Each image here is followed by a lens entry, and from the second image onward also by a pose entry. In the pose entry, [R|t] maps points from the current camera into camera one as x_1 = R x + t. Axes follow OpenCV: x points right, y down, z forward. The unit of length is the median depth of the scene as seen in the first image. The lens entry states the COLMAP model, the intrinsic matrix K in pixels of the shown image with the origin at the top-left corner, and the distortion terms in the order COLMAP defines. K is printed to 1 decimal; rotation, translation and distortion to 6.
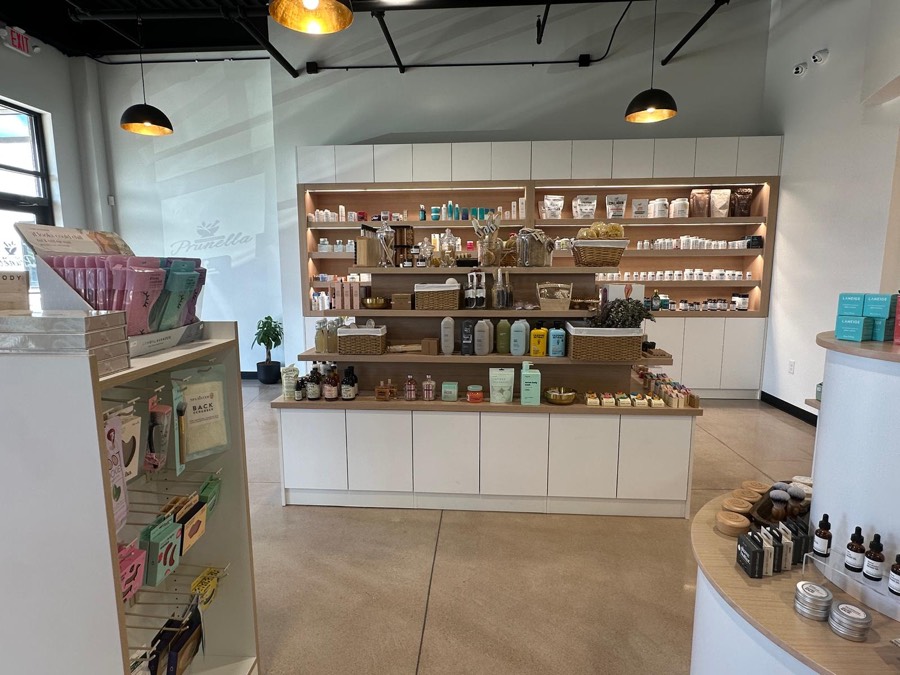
lens RADIAL K [[492.3, 0, 386.5], [0, 492.3, 336.3], [0, 0, 1]] dist [-0.000380, -0.004138]
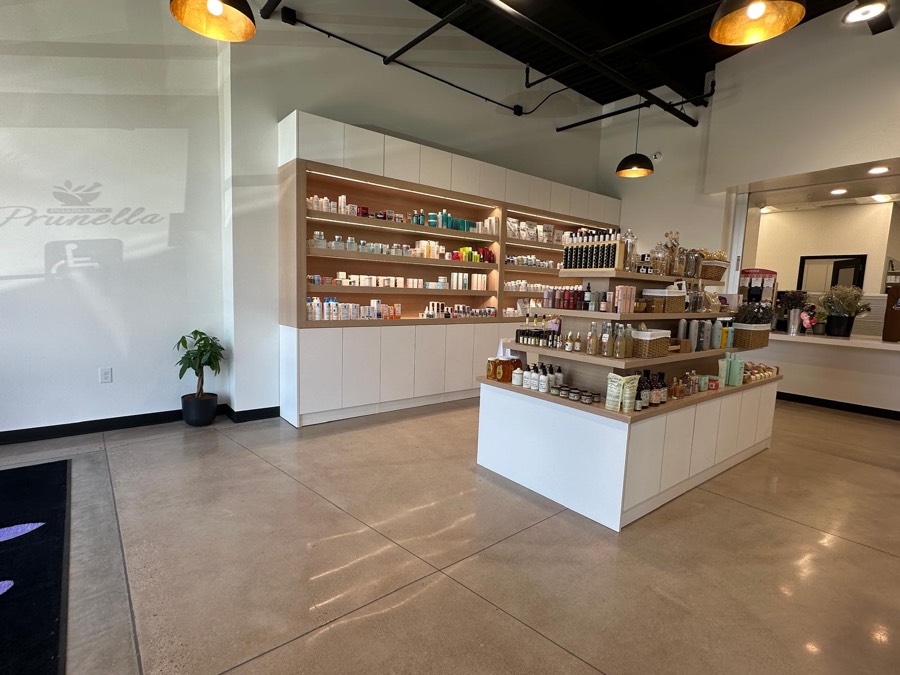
lens RADIAL K [[460.6, 0, 449.1], [0, 460.6, 339.2], [0, 0, 1]] dist [-0.008603, 0.002435]
pose [[0.718828, -0.045089, 0.693725, -0.514835], [0.054598, 0.998474, 0.008322, -0.015735], [-0.693041, 0.031894, 0.720192, 0.309793]]
